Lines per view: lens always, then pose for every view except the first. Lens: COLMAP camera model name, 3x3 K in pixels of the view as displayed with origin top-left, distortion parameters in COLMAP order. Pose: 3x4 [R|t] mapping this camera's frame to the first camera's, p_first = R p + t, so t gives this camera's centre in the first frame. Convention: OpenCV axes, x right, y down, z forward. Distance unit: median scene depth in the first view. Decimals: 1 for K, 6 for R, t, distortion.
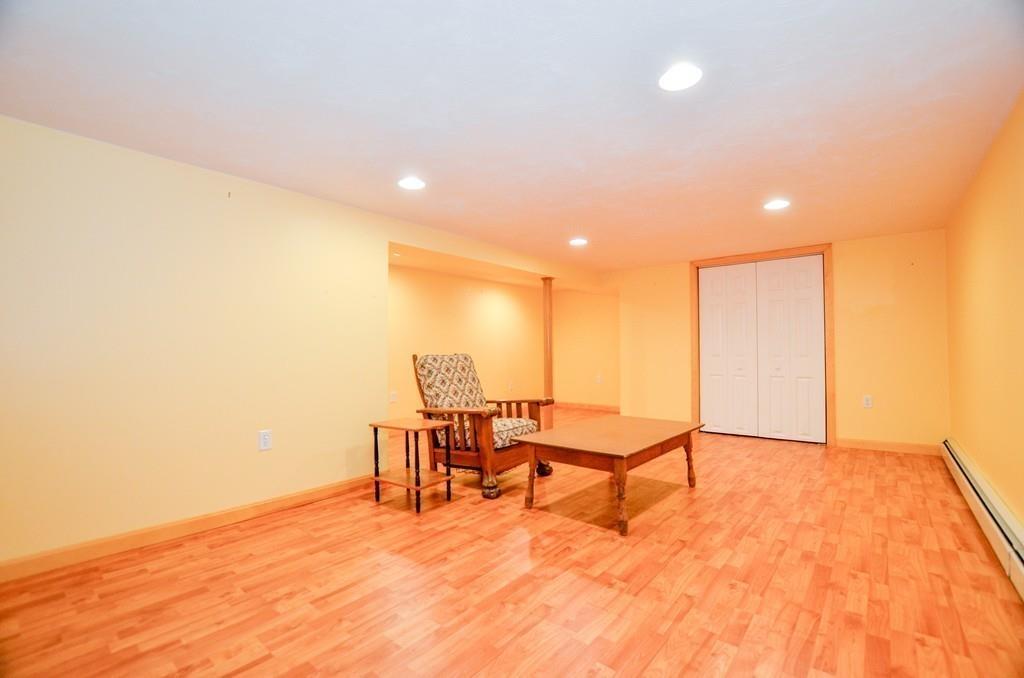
lens RADIAL K [[449.2, 0, 512.0], [0, 449.2, 339.0], [0, 0, 1]] dist [-0.031899, 0.000089]
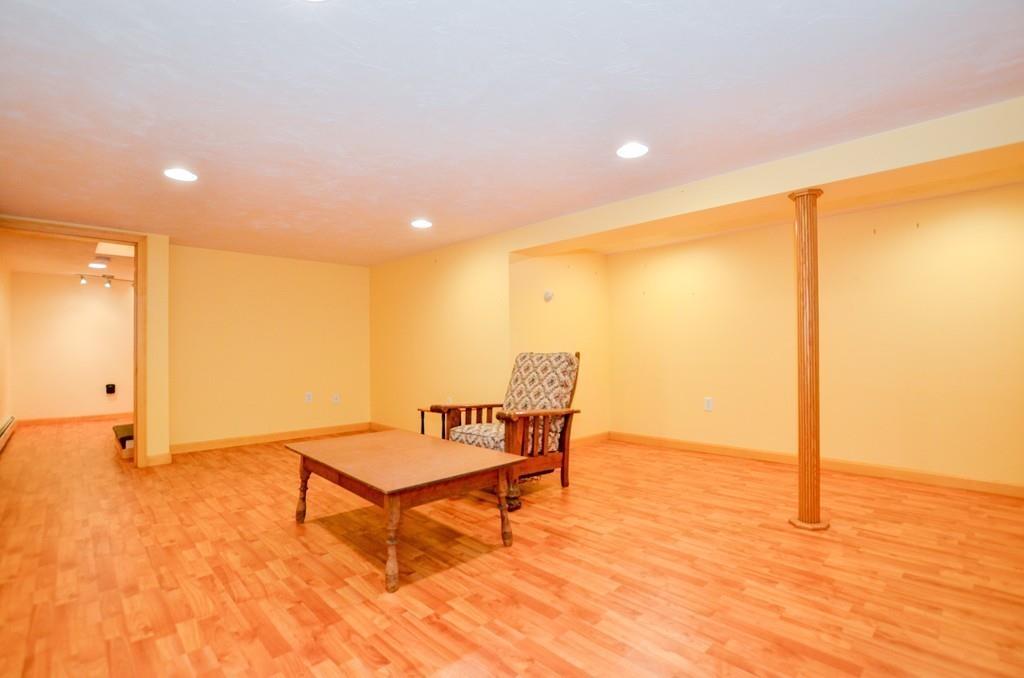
lens RADIAL K [[474.0, 0, 512.5], [0, 474.0, 342.6], [0, 0, 1]] dist [-0.025981, 0.001089]
pose [[-0.111830, -0.005408, -0.993713, 1.338887], [0.039205, 0.999183, -0.009850, 0.031789], [0.992954, -0.040060, -0.111526, 1.666634]]
